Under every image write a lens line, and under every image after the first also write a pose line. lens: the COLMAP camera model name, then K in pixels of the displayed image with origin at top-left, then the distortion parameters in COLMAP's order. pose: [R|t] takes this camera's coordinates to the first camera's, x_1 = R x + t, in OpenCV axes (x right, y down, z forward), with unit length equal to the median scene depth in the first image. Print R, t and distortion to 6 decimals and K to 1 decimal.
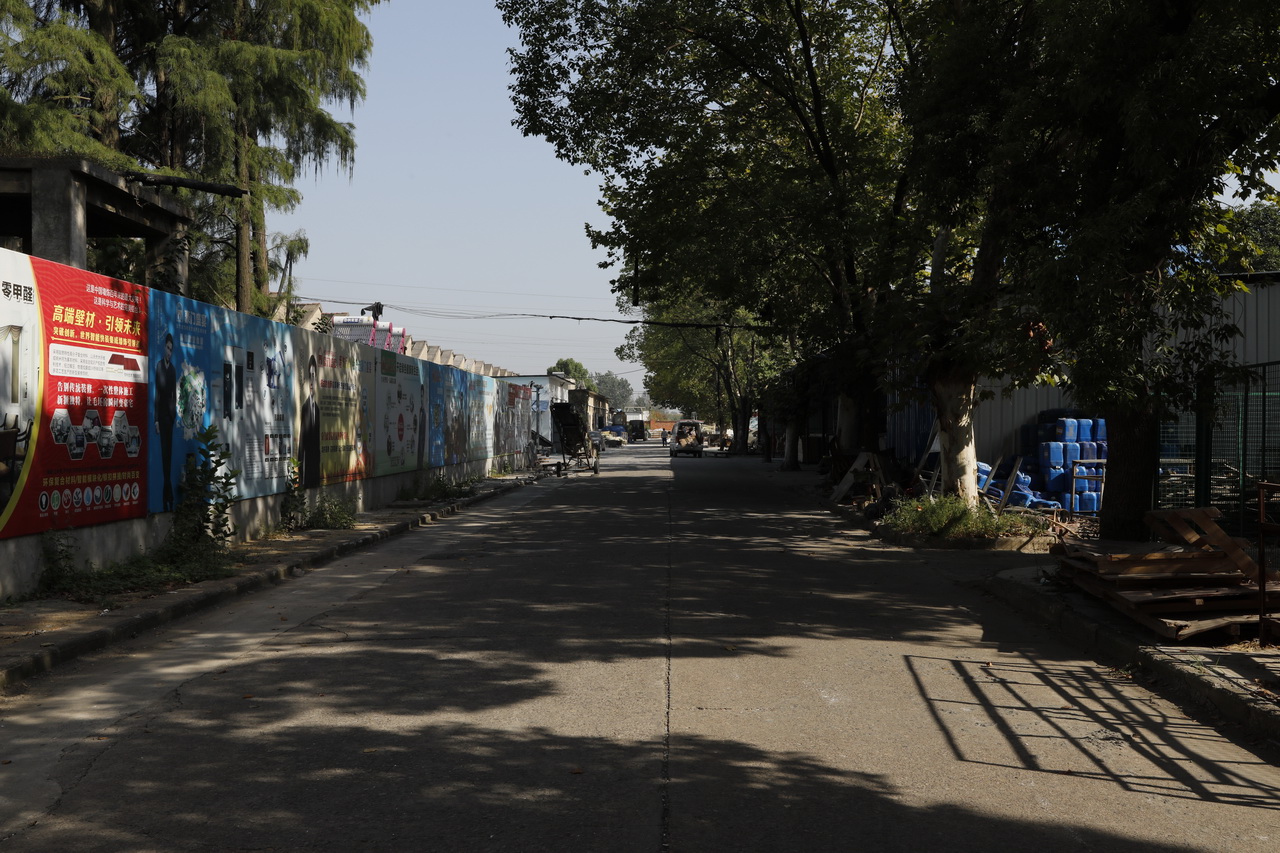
lens RADIAL K [[1273.3, 0, 640.0], [0, 1273.3, 426.5], [0, 0, 1]] dist [0.002686, 0.001416]
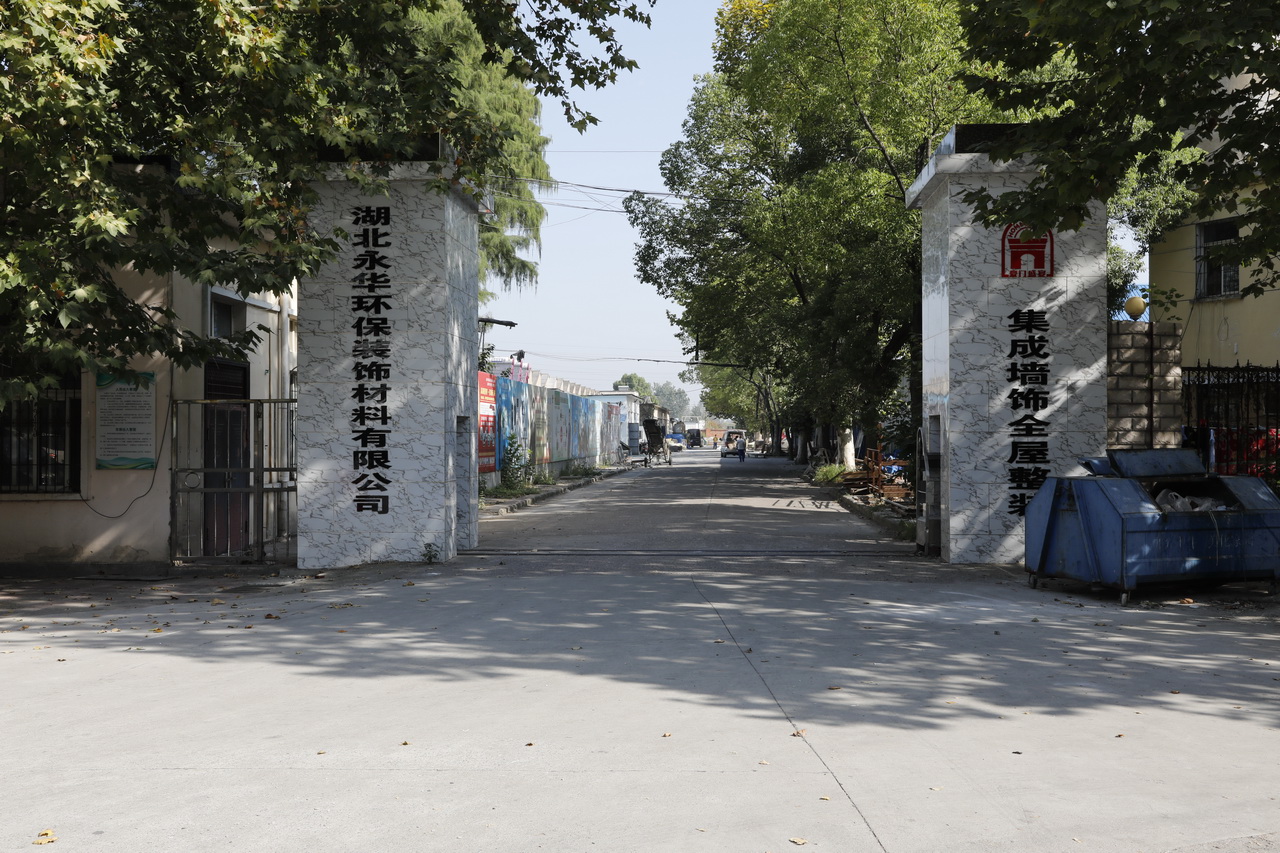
lens RADIAL K [[1273.3, 0, 640.0], [0, 1273.3, 426.5], [0, 0, 1]] dist [0.002686, 0.001416]
pose [[0.999044, 0.001733, -0.043688, -0.003093], [-0.002017, 0.999977, -0.006458, 0.000654], [0.043676, 0.006540, 0.999024, -0.396388]]
